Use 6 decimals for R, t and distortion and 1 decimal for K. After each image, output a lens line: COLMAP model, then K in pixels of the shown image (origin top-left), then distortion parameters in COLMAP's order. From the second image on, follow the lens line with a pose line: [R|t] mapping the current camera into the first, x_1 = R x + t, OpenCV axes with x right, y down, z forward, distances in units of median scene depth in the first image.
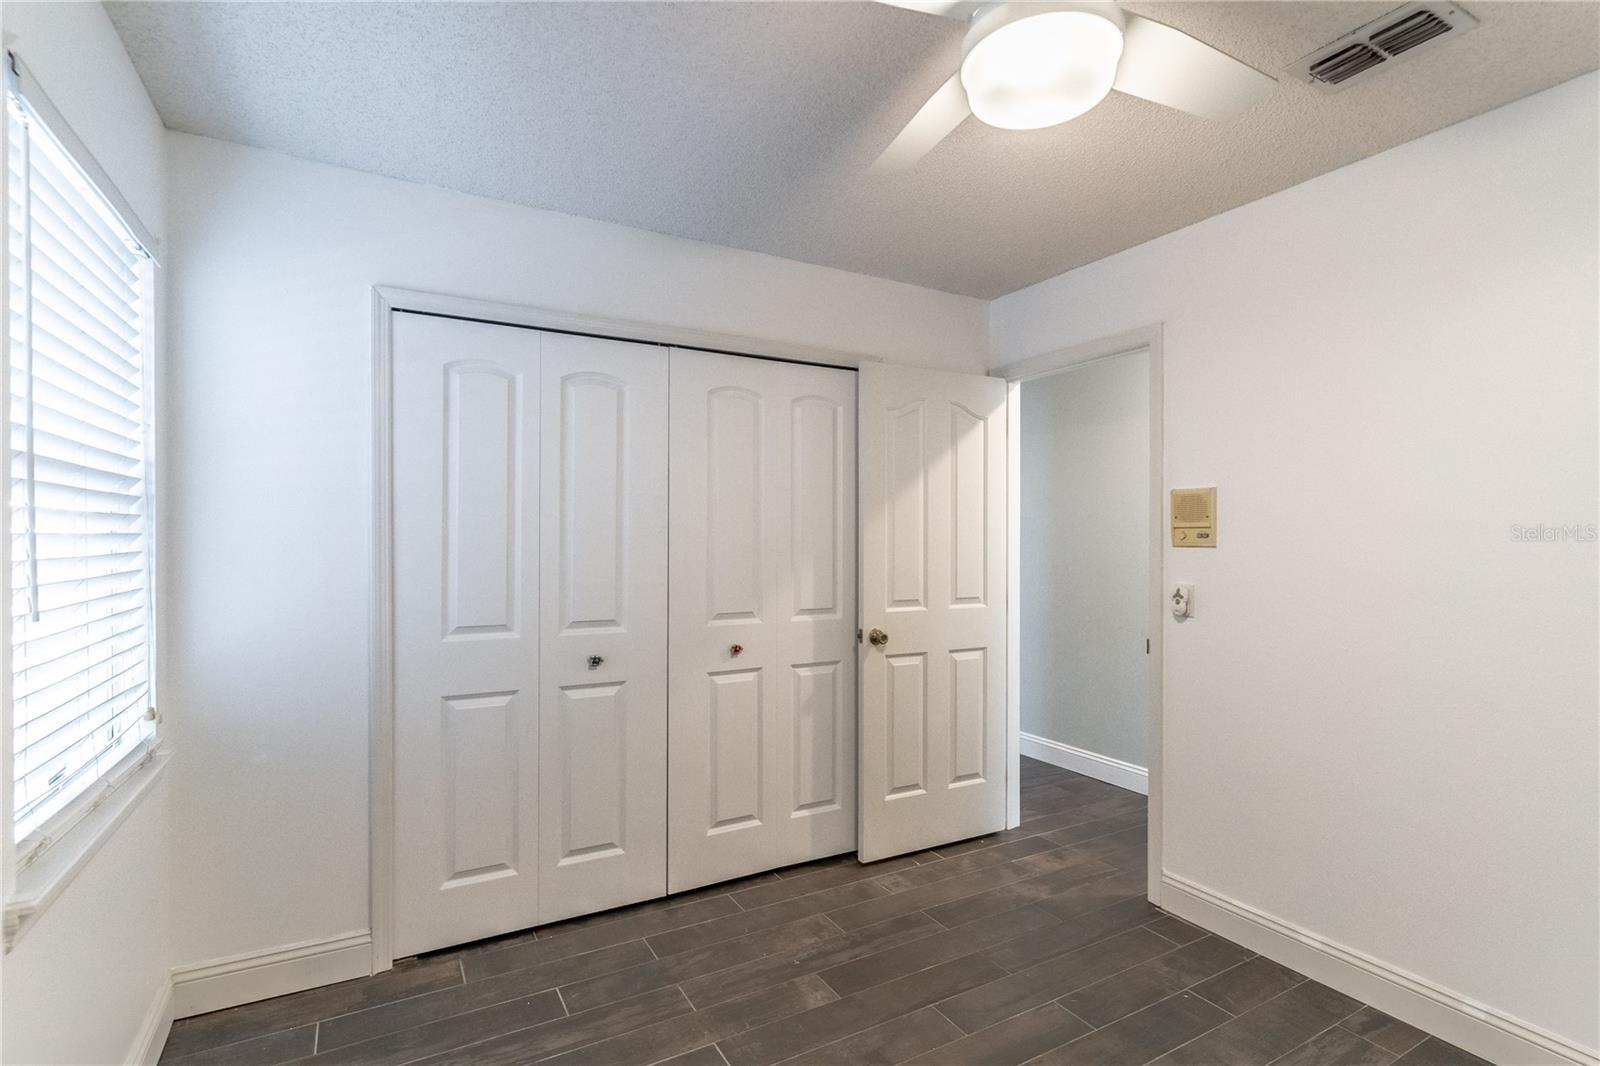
lens RADIAL K [[757.9, 0, 800.0], [0, 757.9, 533.0], [0, 0, 1]] dist [0.002371, -0.001412]
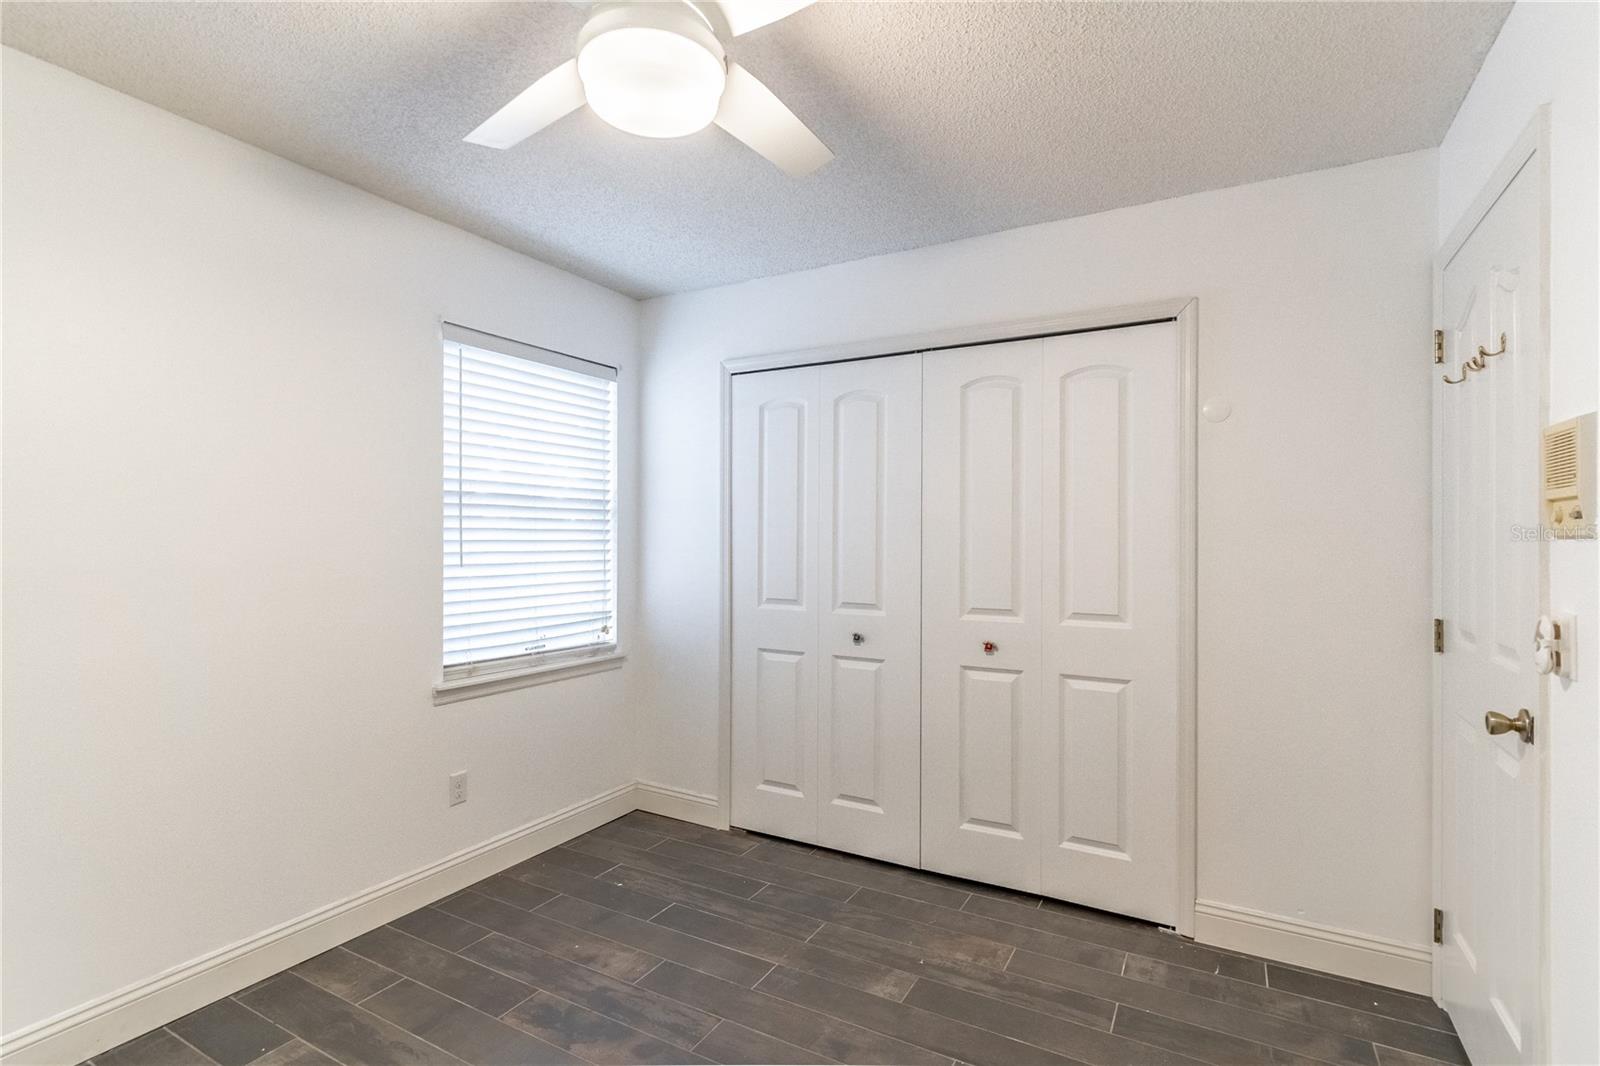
lens RADIAL K [[757.9, 0, 800.0], [0, 757.9, 533.0], [0, 0, 1]] dist [0.002371, -0.001412]
pose [[0.523006, -0.009067, -0.852281, 0.717437], [0.003467, 0.999958, -0.008510, 0.018530], [0.852322, 0.001495, 0.523015, 0.335601]]
